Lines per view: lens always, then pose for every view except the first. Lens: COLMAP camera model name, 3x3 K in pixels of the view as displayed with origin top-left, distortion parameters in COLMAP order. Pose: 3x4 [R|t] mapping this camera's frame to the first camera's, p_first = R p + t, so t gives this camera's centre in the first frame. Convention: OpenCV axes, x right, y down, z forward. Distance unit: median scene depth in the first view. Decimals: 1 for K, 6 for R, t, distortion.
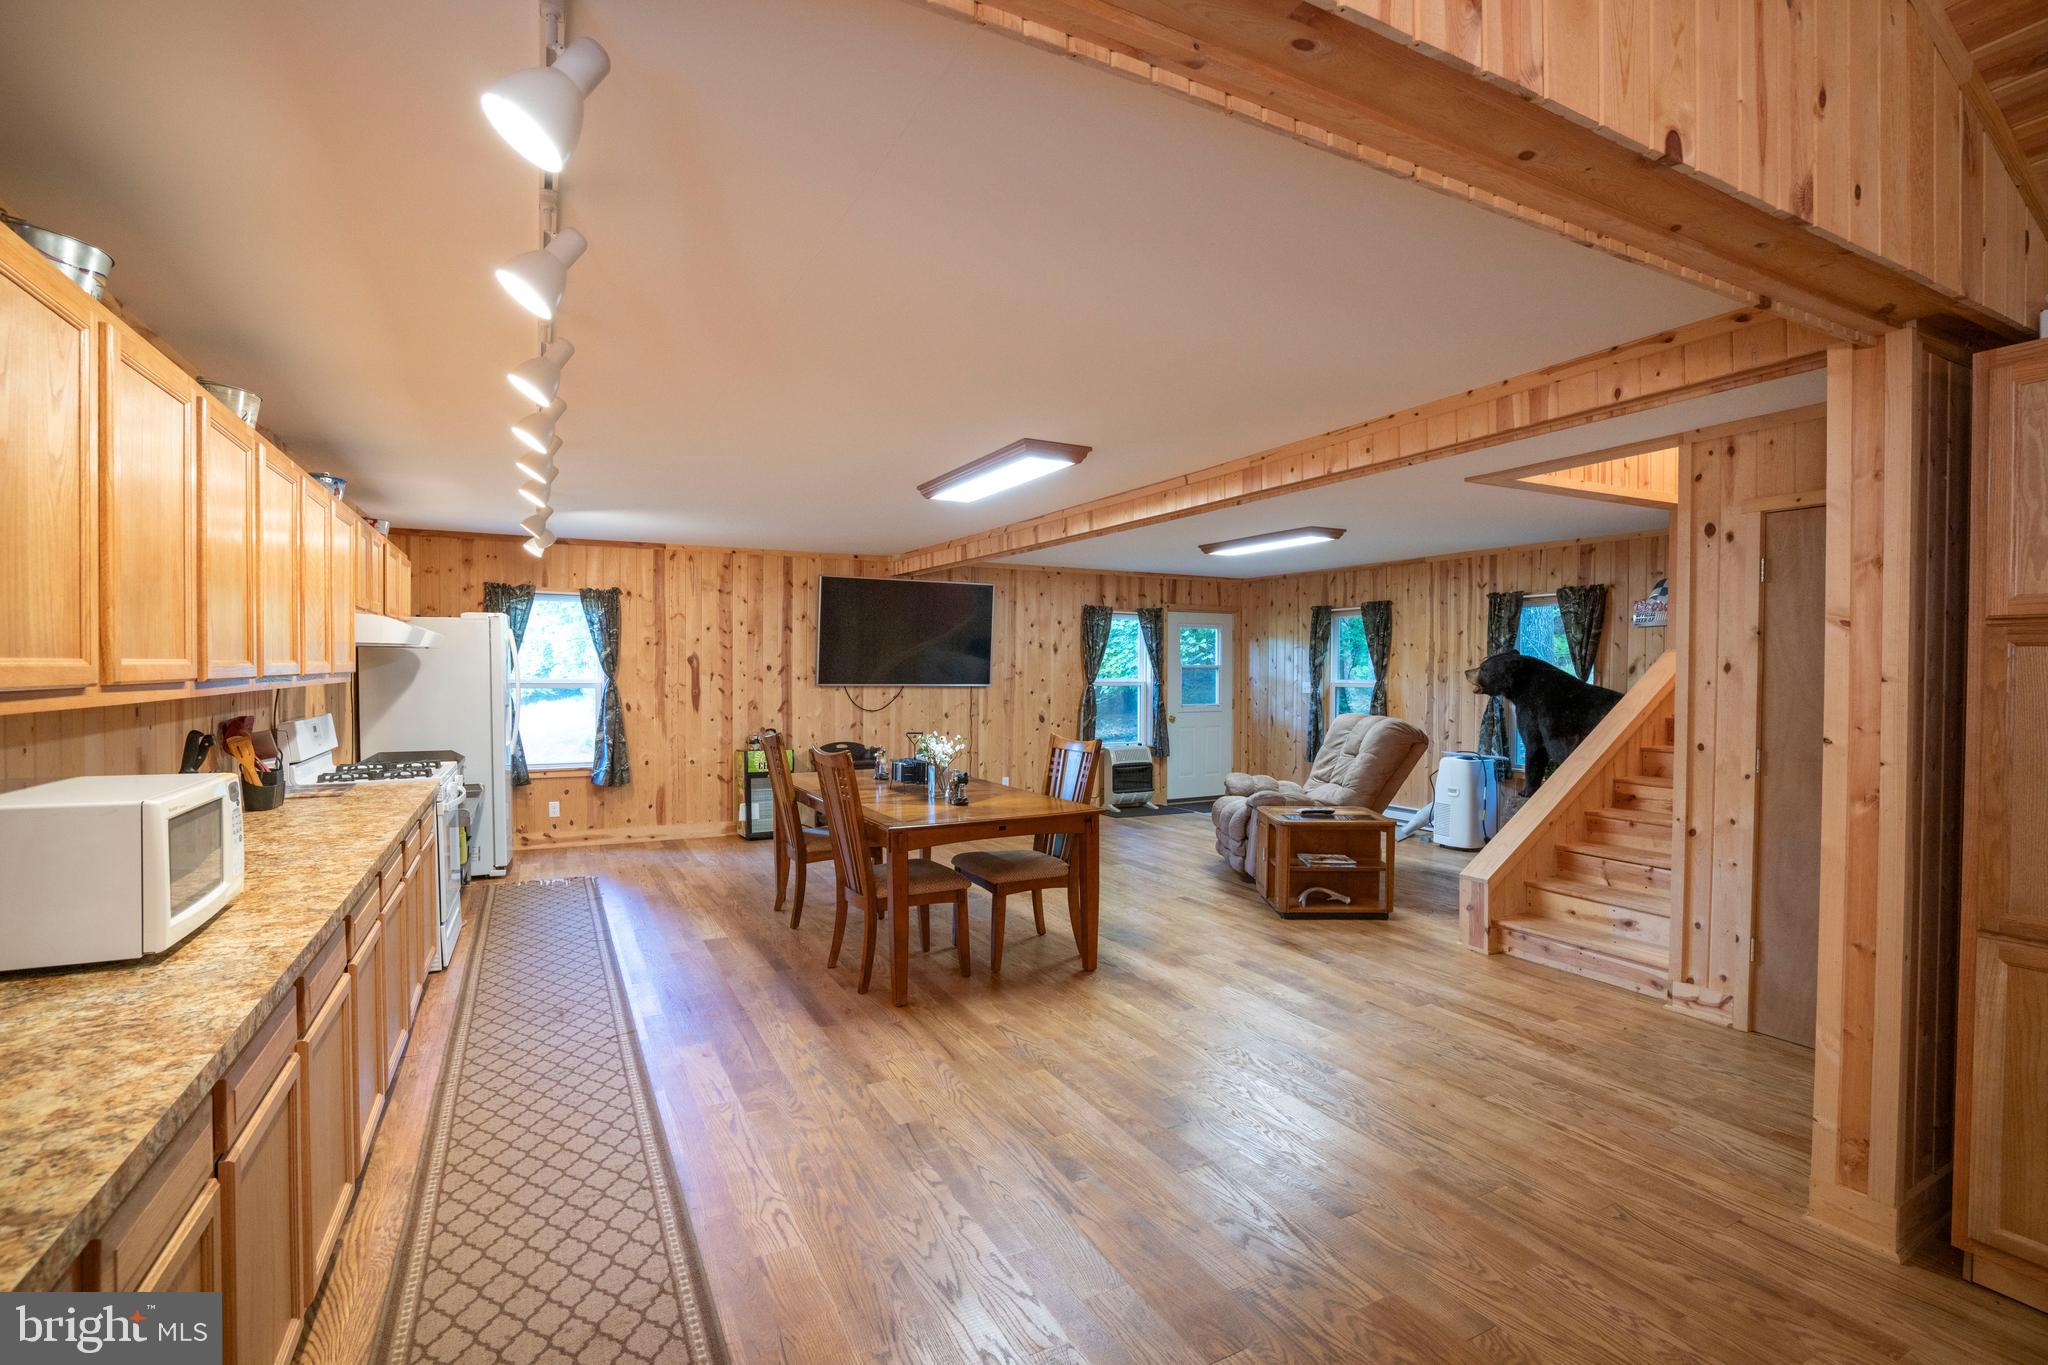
lens RADIAL K [[943.8, 0, 1019.6], [0, 943.8, 685.5], [0, 0, 1]] dist [-0.064231, 0.025433]
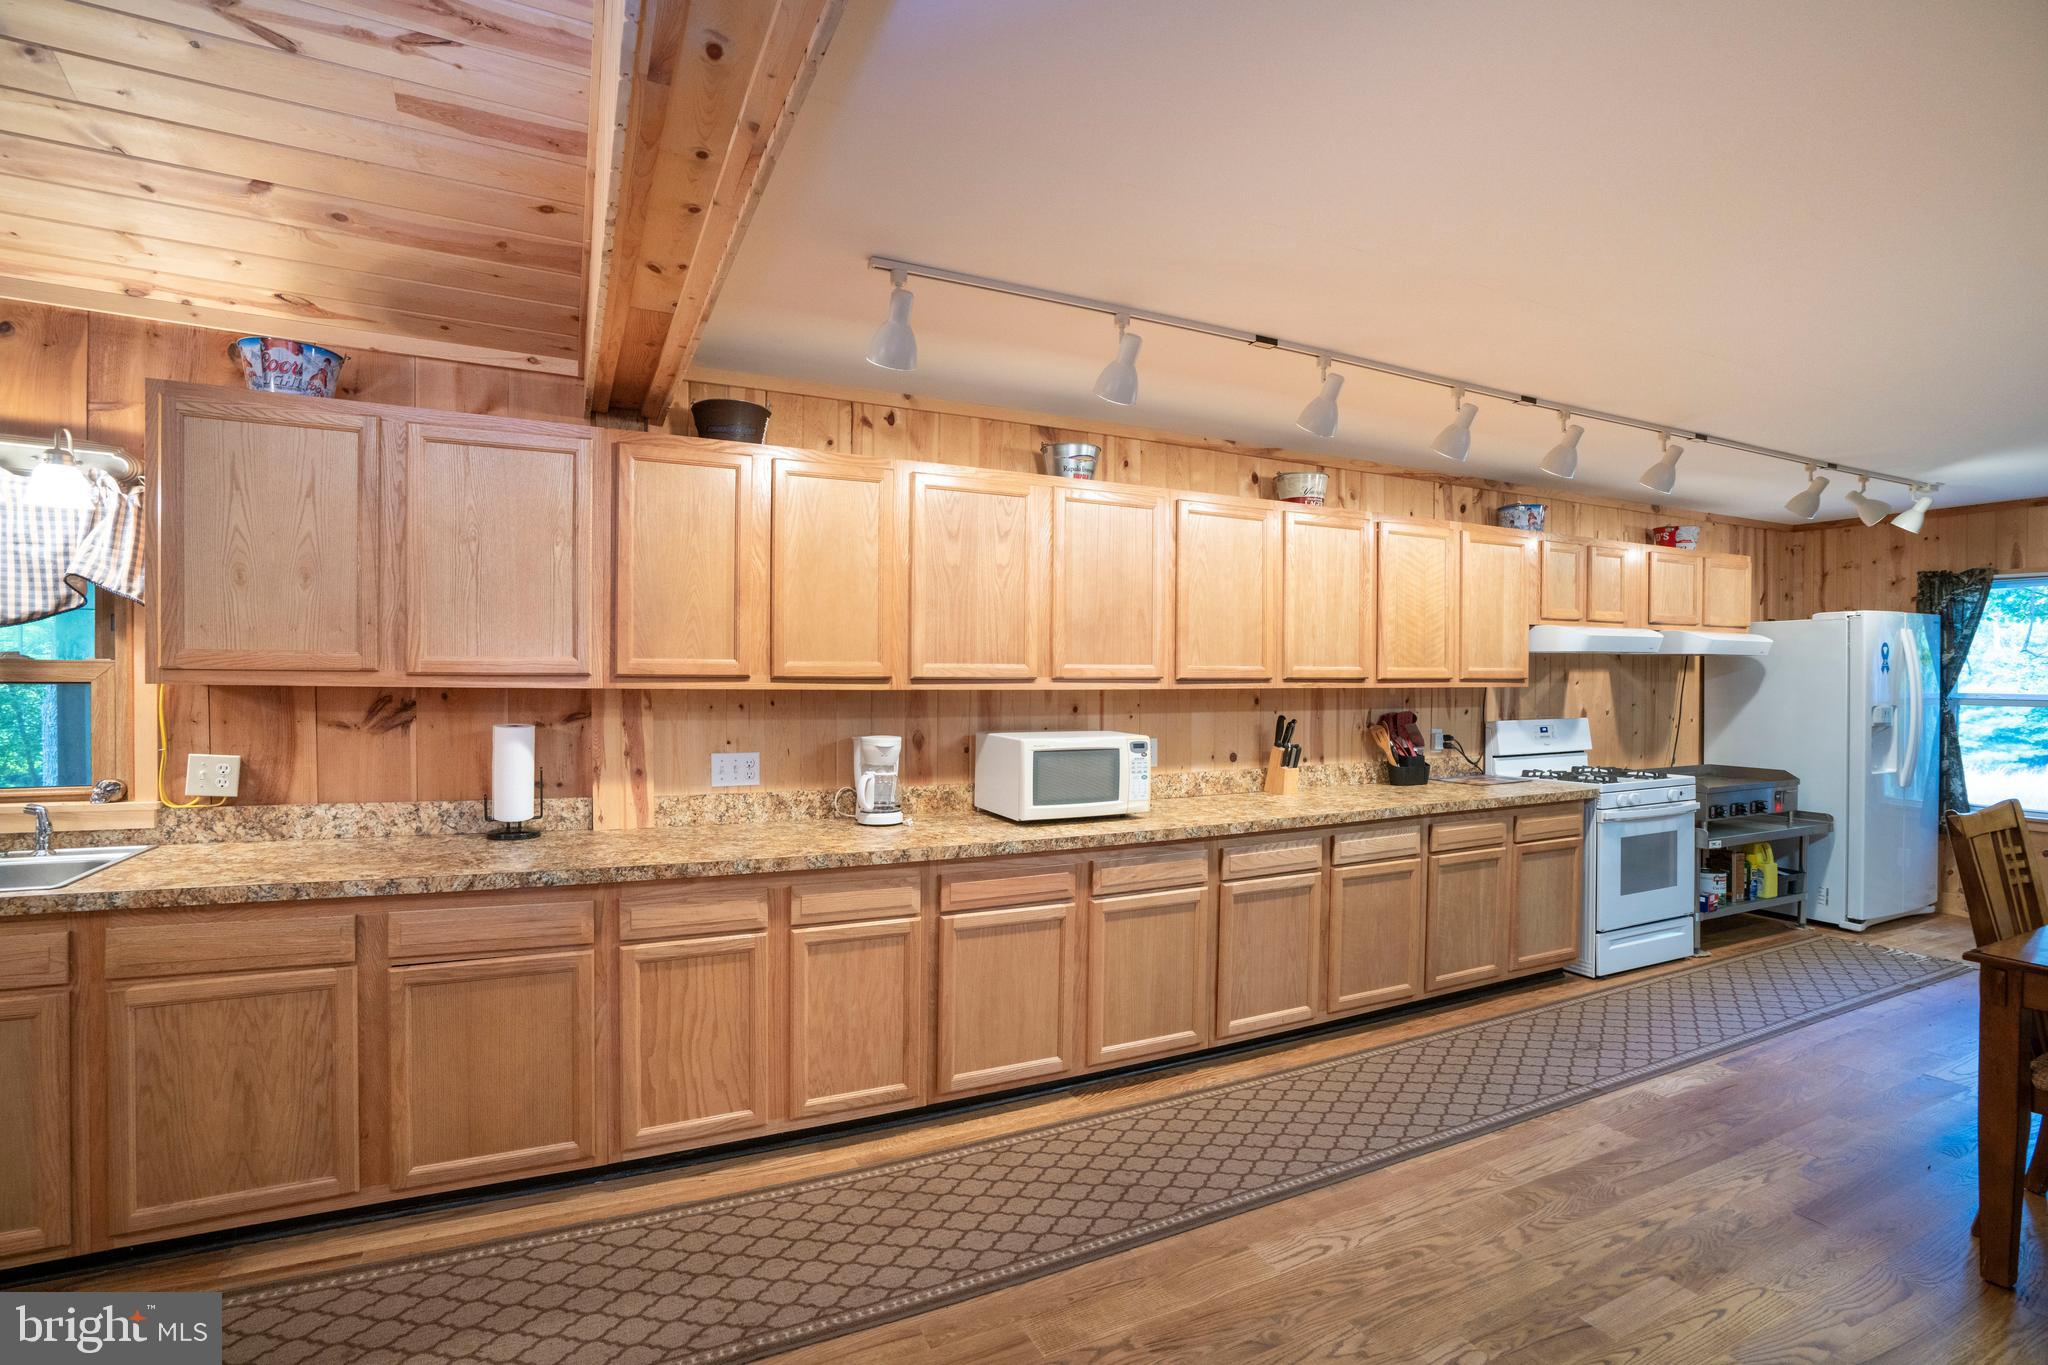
lens RADIAL K [[943.8, 0, 1019.6], [0, 943.8, 685.5], [0, 0, 1]] dist [-0.064231, 0.025433]
pose [[-0.026577, 0.008544, -0.999610, 0.313880], [-0.024487, 0.999658, 0.009195, -0.001485], [0.999347, 0.024722, -0.026358, 0.323203]]
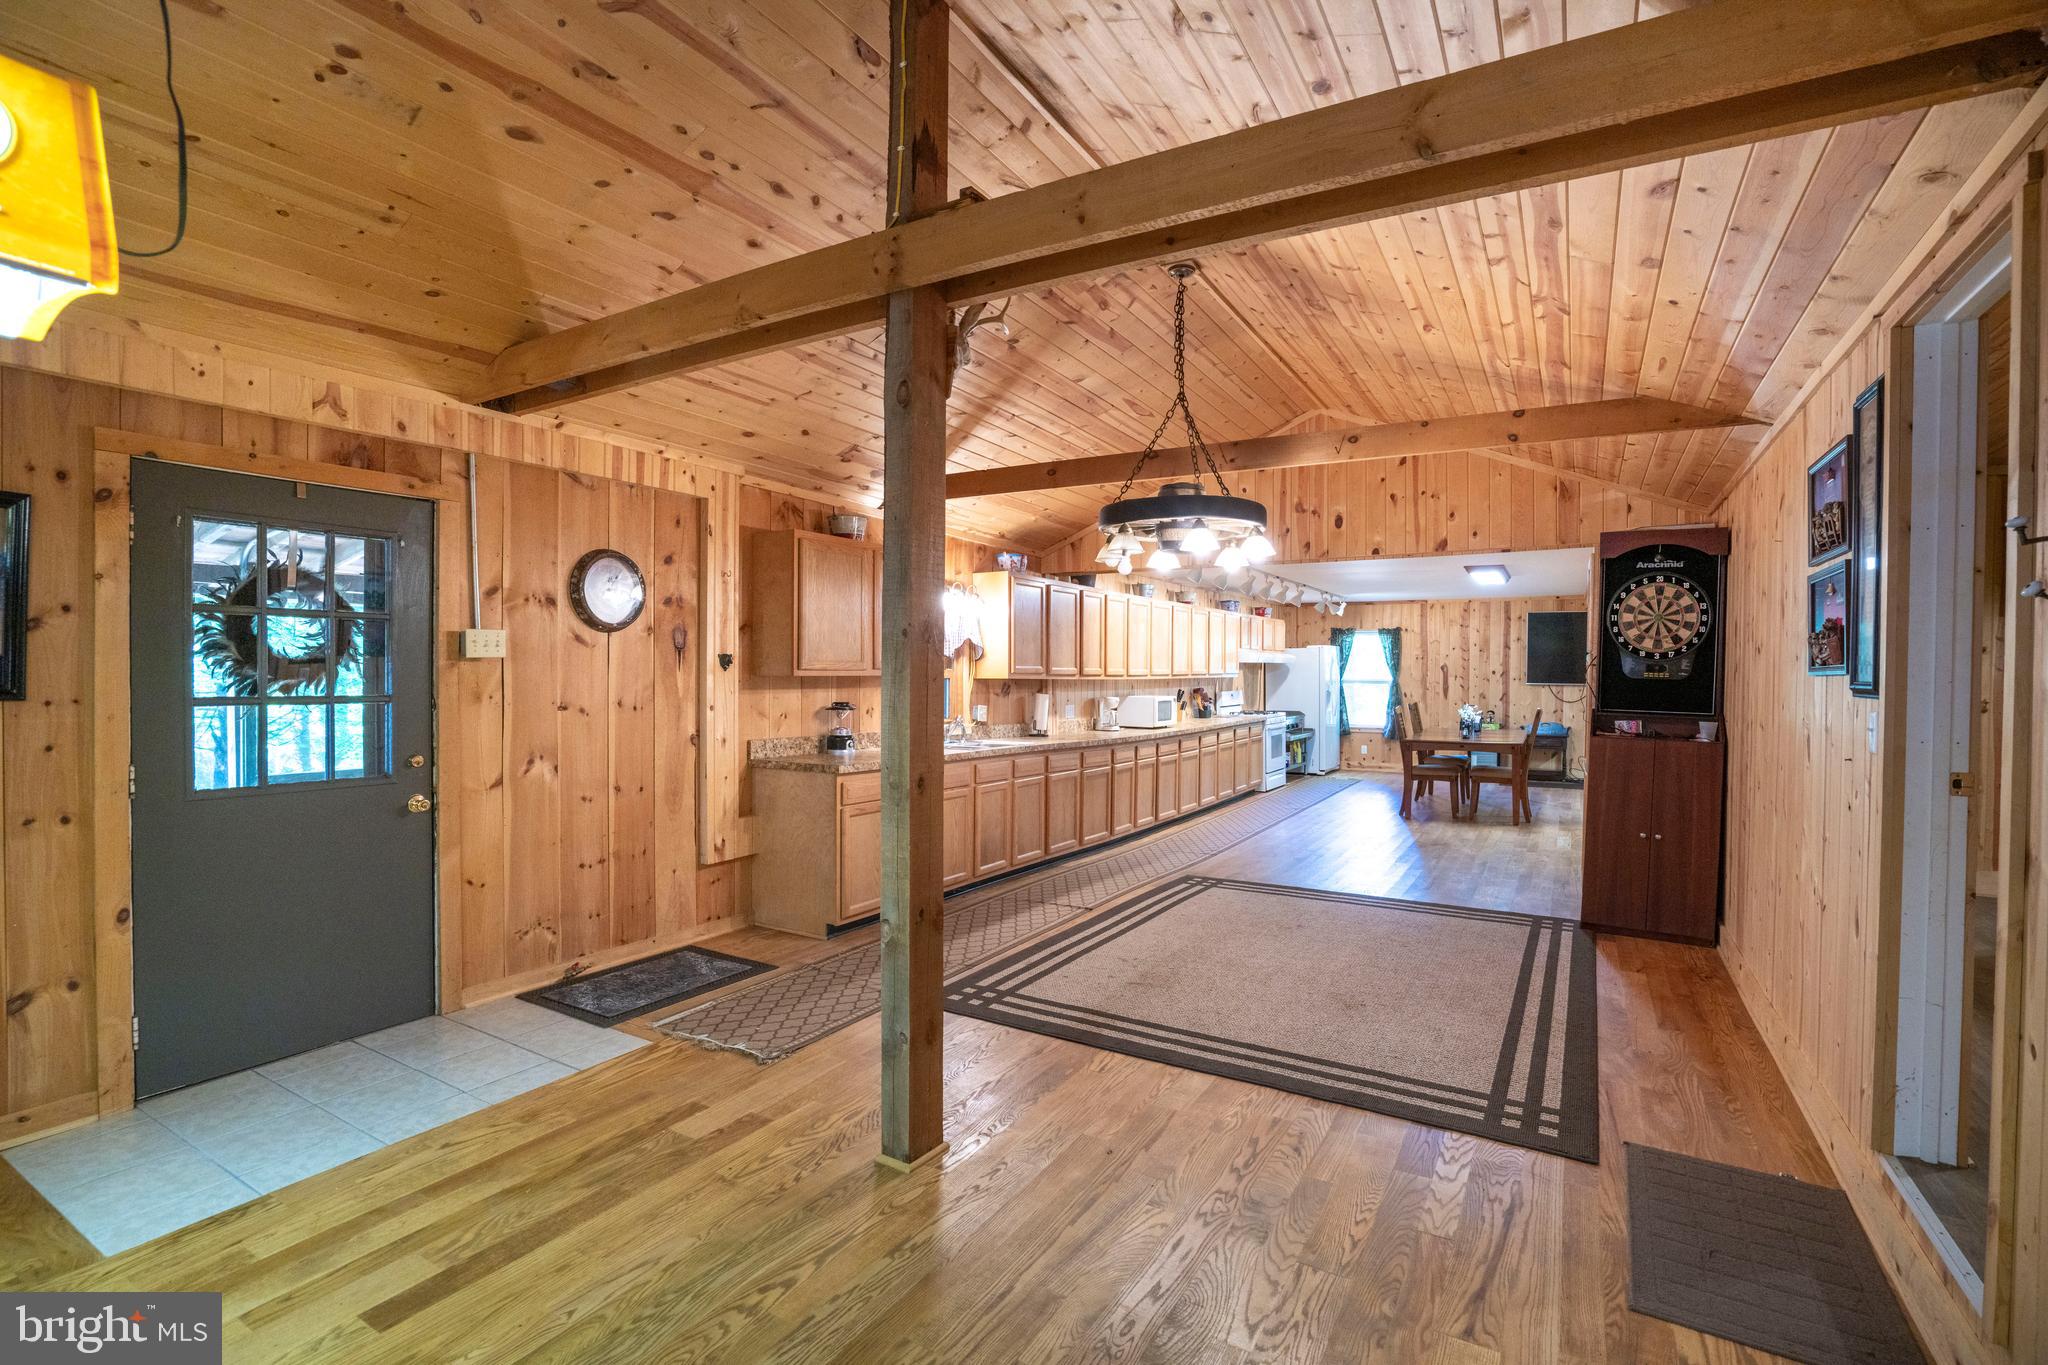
lens RADIAL K [[943.8, 0, 1019.6], [0, 943.8, 685.5], [0, 0, 1]] dist [-0.064231, 0.025433]
pose [[0.524362, 0.010937, -0.851425, 0.992024], [-0.015811, 0.999870, 0.003106, 0.016579], [0.851349, 0.011833, 0.524467, -0.763234]]
